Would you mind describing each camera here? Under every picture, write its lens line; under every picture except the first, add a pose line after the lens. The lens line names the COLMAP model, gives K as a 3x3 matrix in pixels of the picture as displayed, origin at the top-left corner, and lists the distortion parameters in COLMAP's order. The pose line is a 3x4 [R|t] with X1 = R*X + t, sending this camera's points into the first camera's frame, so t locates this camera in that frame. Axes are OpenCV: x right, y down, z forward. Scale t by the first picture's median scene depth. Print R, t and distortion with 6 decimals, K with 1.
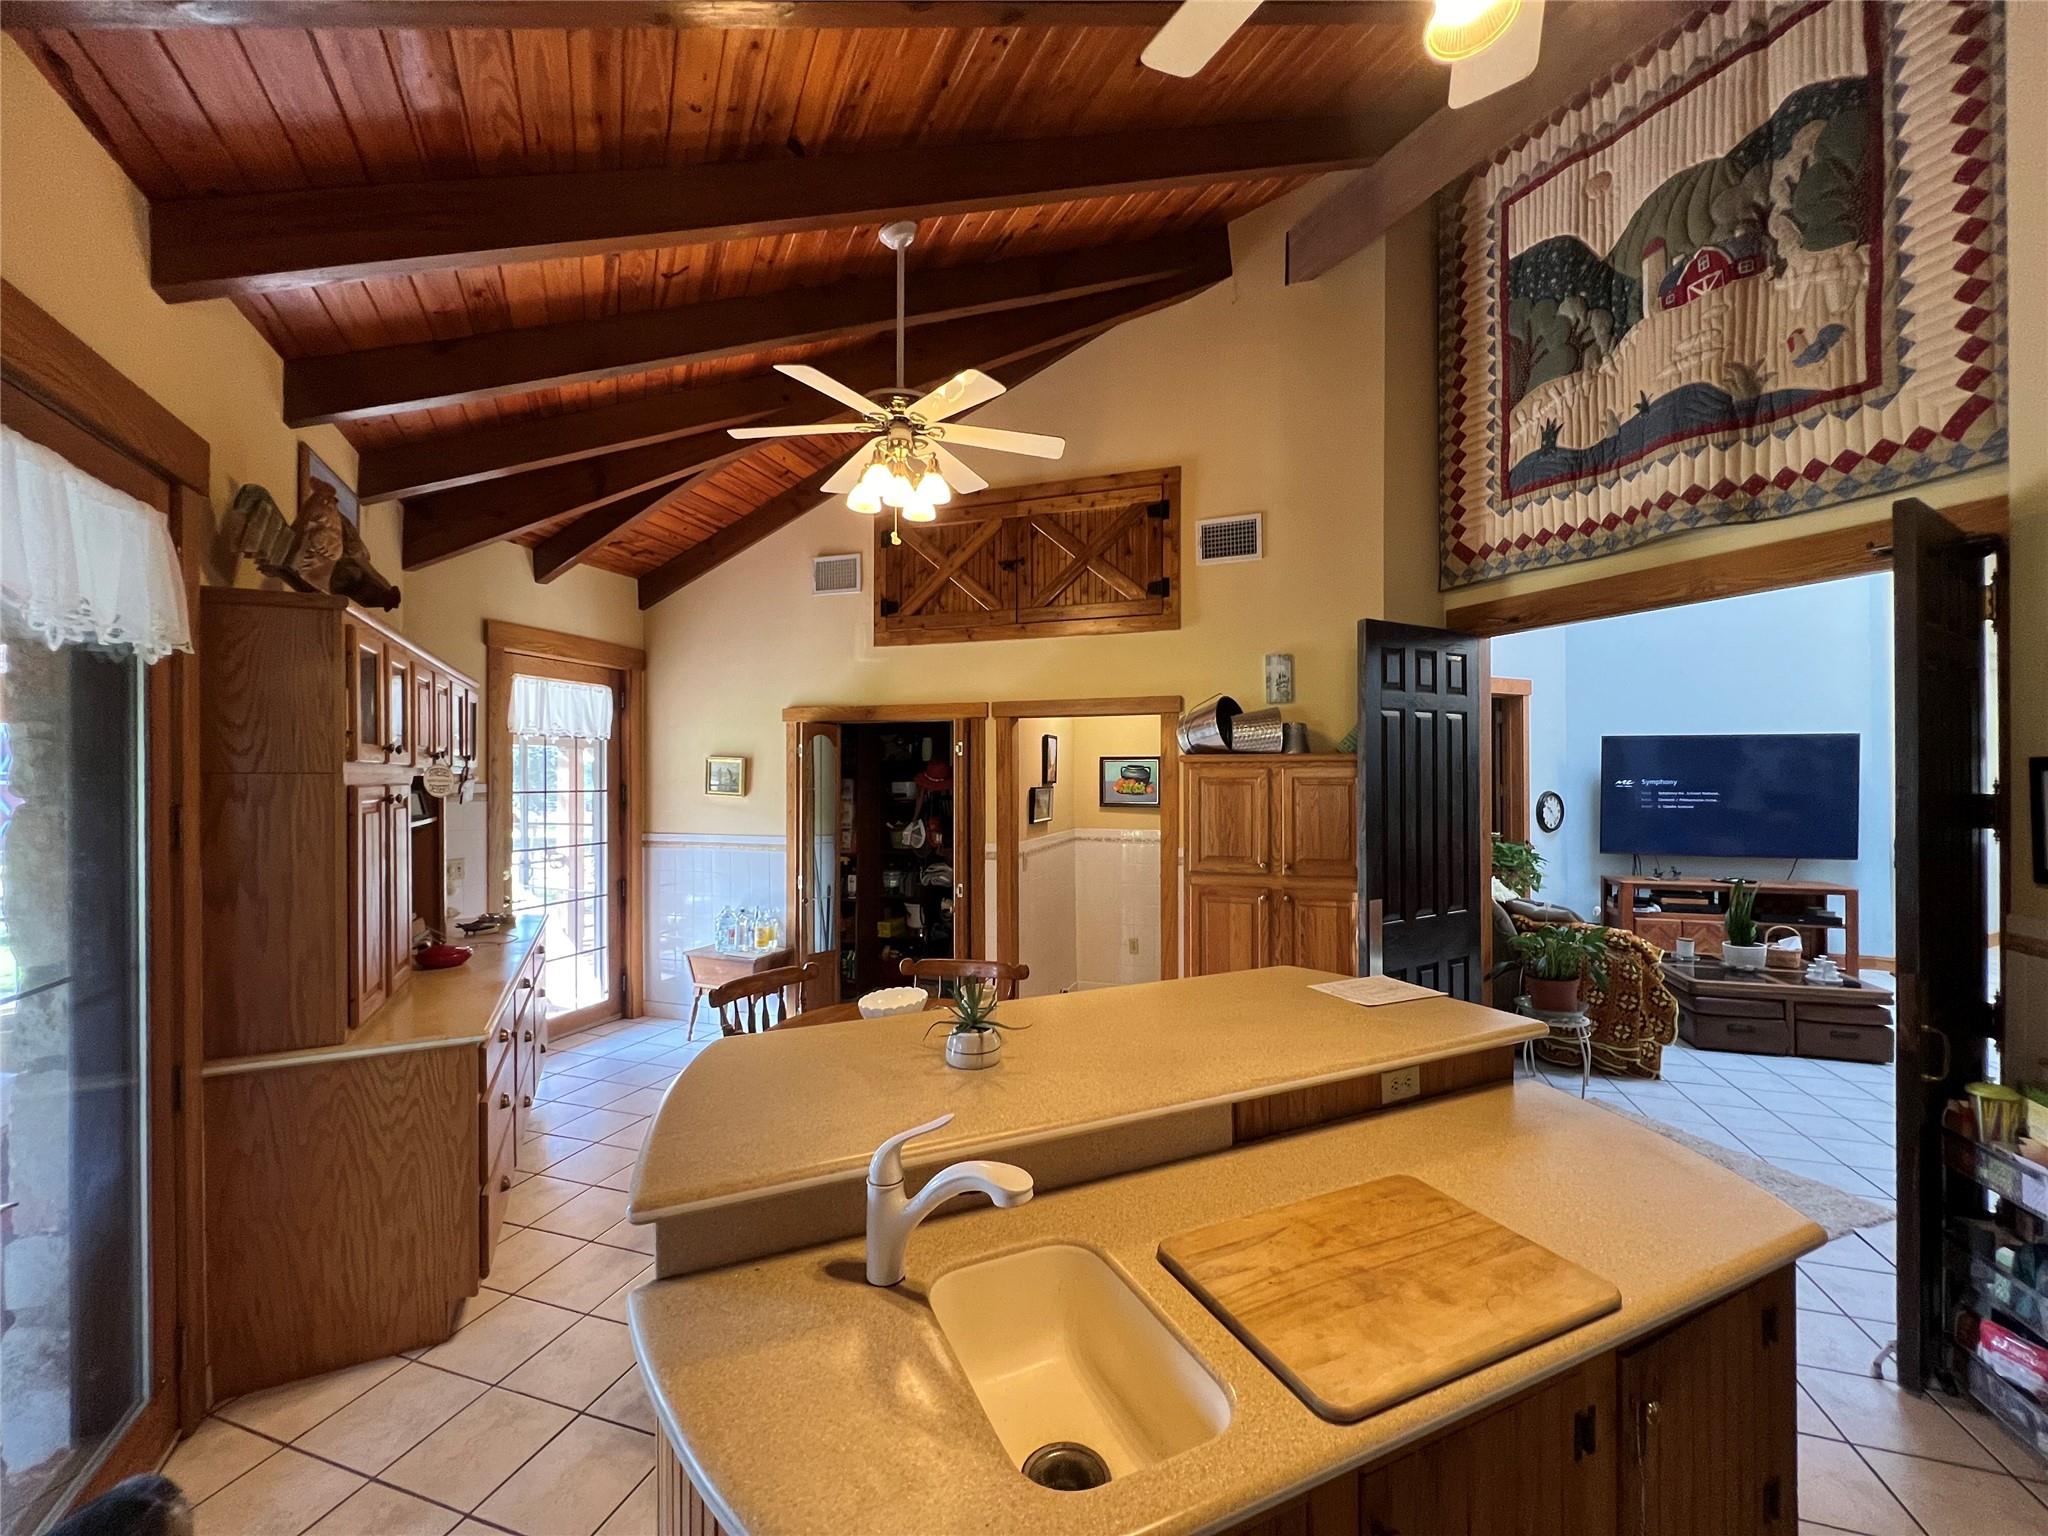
lens RADIAL K [[820.0, 0, 1019.8], [0, 820.0, 777.4], [0, 0, 1]] dist [0.000169, -0.000006]
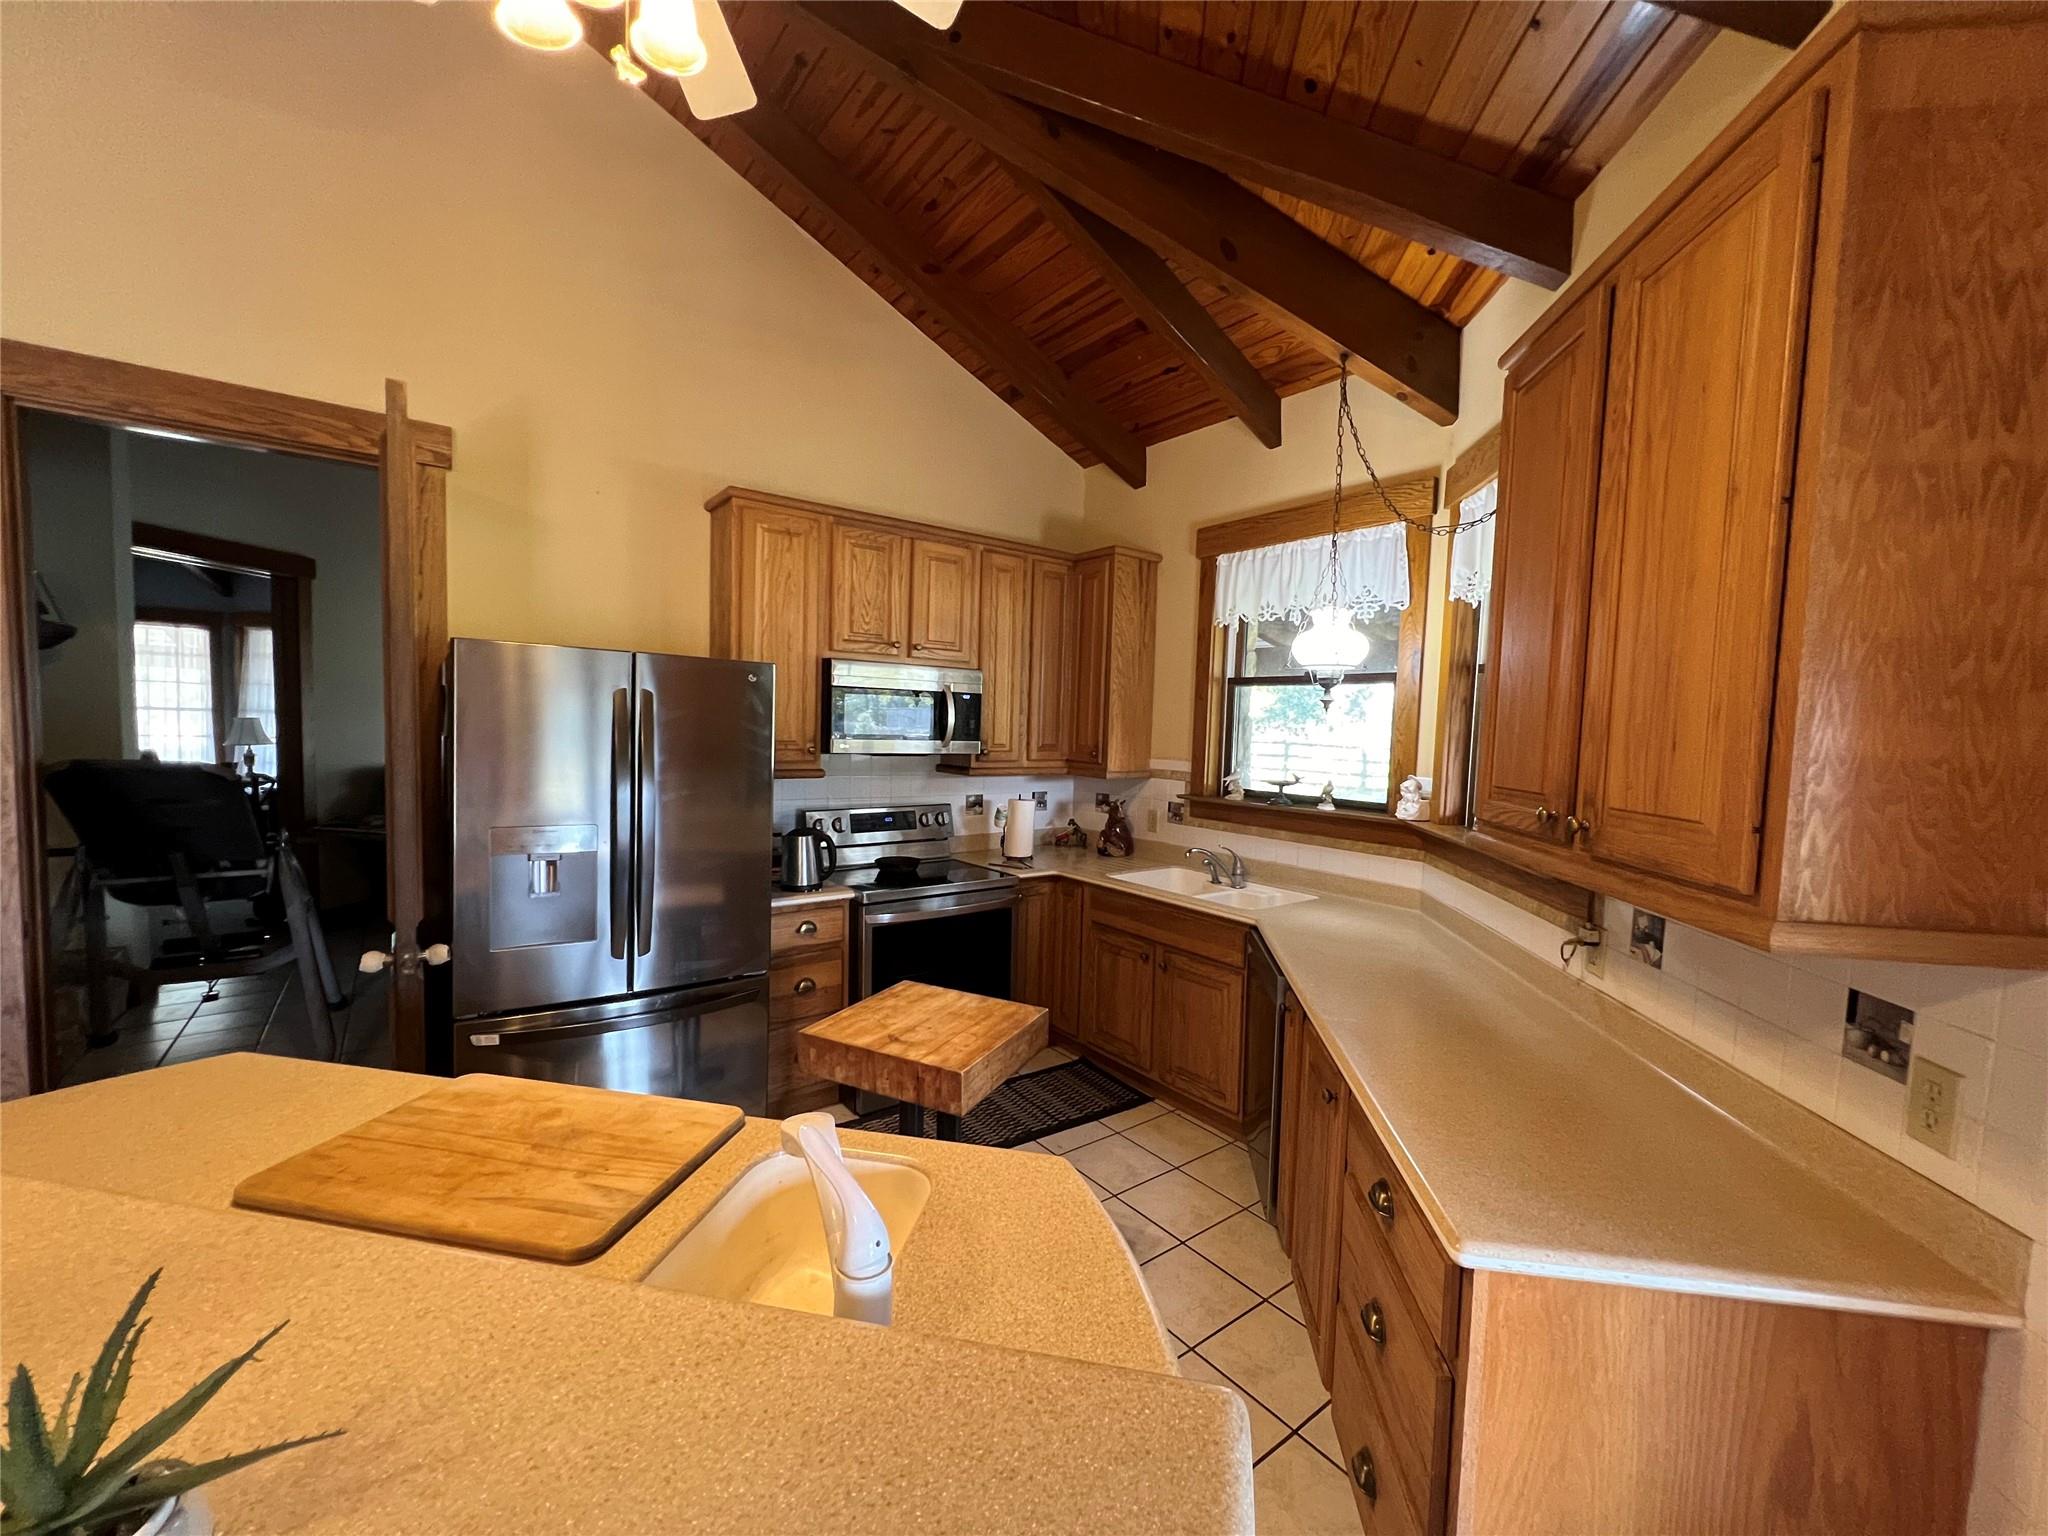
lens RADIAL K [[820.0, 0, 1019.4], [0, 820.0, 778.3], [0, 0, 1]] dist [0.000169, -0.000006]
pose [[-0.819527, -0.059769, 0.569914, -0.566585], [-0.028293, 0.997553, 0.063933, 0.060212], [-0.572341, 0.036271, -0.819213, 1.340447]]
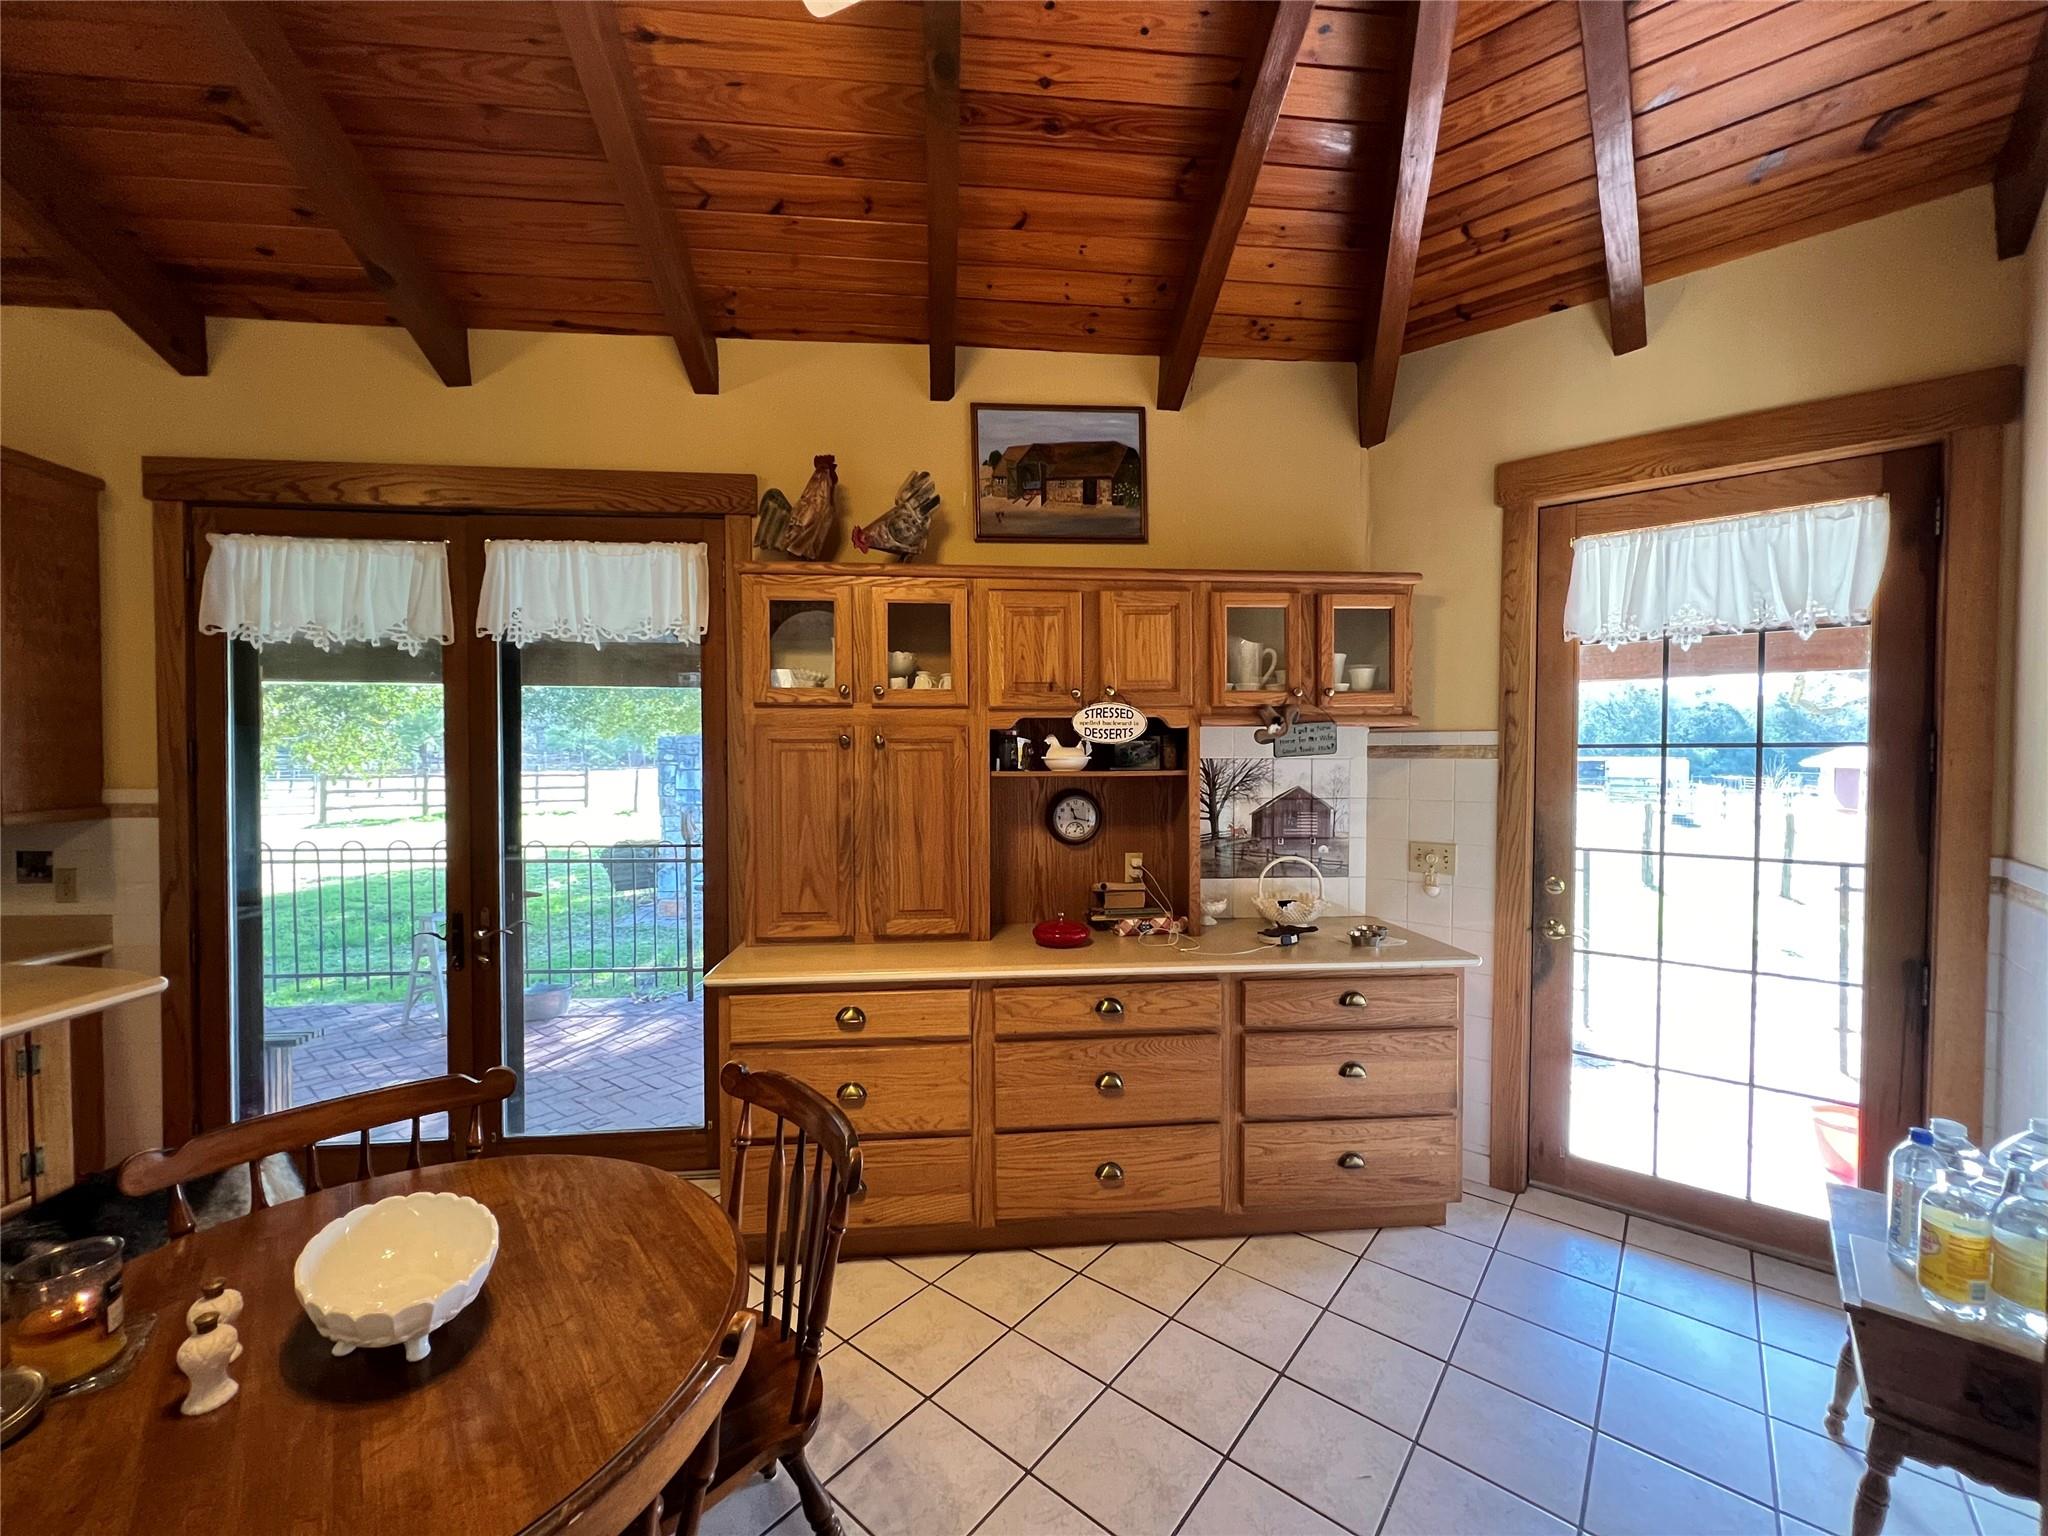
lens RADIAL K [[820.0, 0, 1028.7], [0, 820.0, 773.4], [0, 0, 1]] dist [0.000169, -0.000006]
pose [[-0.365799, 0.023566, -0.930395, 0.235580], [0.000398, 0.999683, 0.025165, 0.092354], [0.930694, 0.008835, -0.365693, 3.339610]]
